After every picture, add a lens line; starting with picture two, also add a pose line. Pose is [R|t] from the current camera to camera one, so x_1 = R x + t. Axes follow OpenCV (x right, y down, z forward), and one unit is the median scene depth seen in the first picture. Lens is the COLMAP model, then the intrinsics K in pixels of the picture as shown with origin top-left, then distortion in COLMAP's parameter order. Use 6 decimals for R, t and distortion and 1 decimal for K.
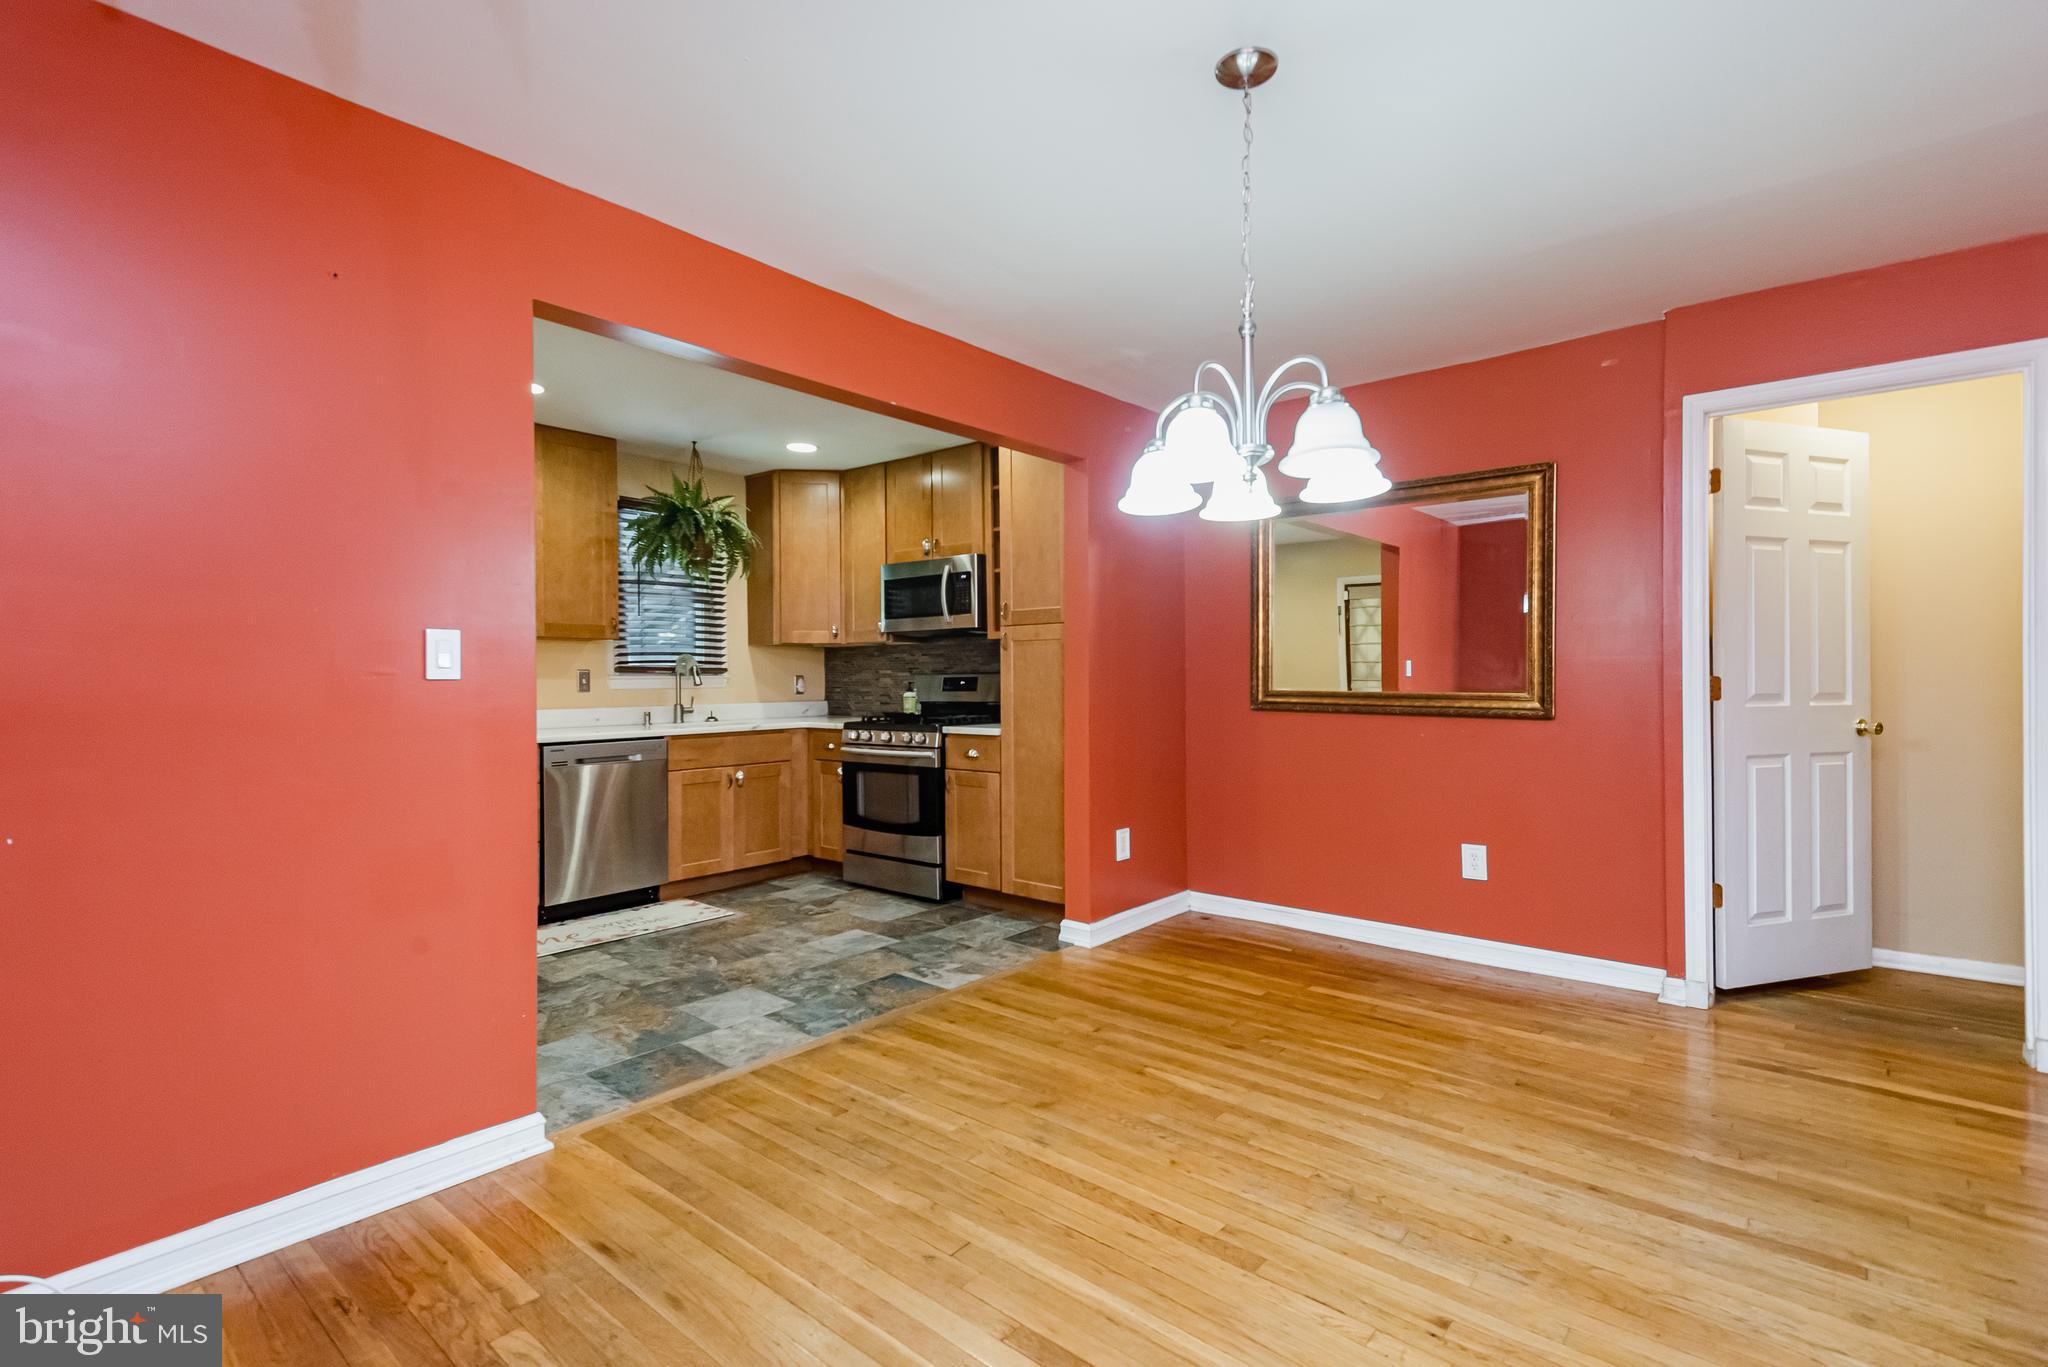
lens RADIAL K [[948.5, 0, 1056.7], [0, 948.5, 678.4], [0, 0, 1]] dist [0.065933, -0.046490]
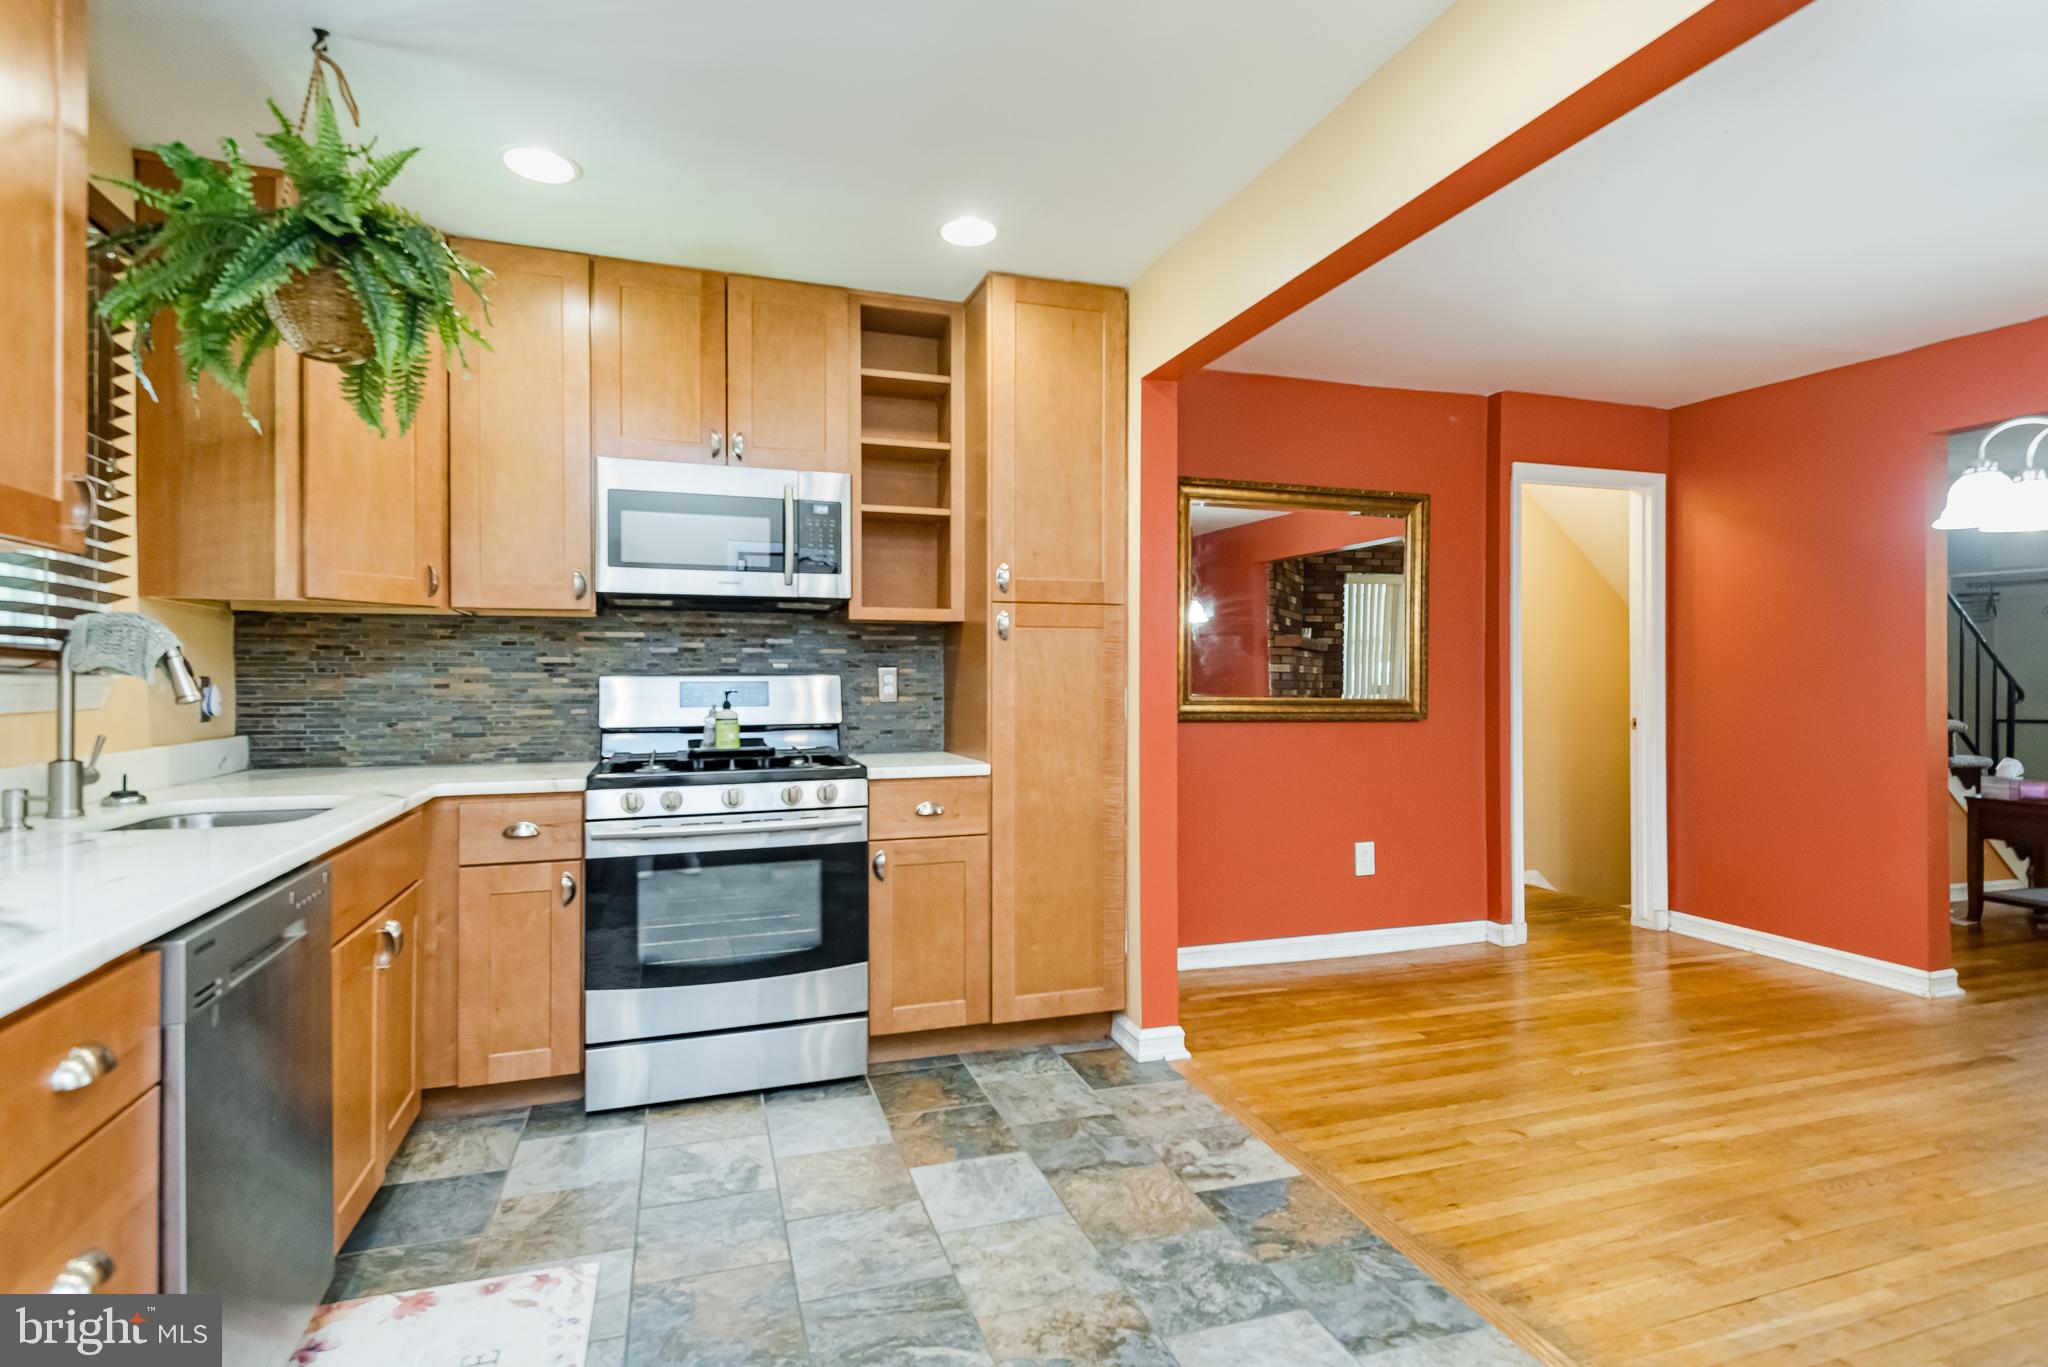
lens RADIAL K [[1017.7, 0, 1023.6], [0, 1017.7, 672.7], [0, 0, 1]] dist [0.048107, -0.031436]
pose [[0.526167, 0.011448, 0.850304, -0.661506], [-0.000849, 0.999916, -0.012937, 0.001271], [-0.850381, 0.006086, 0.526133, 0.661917]]
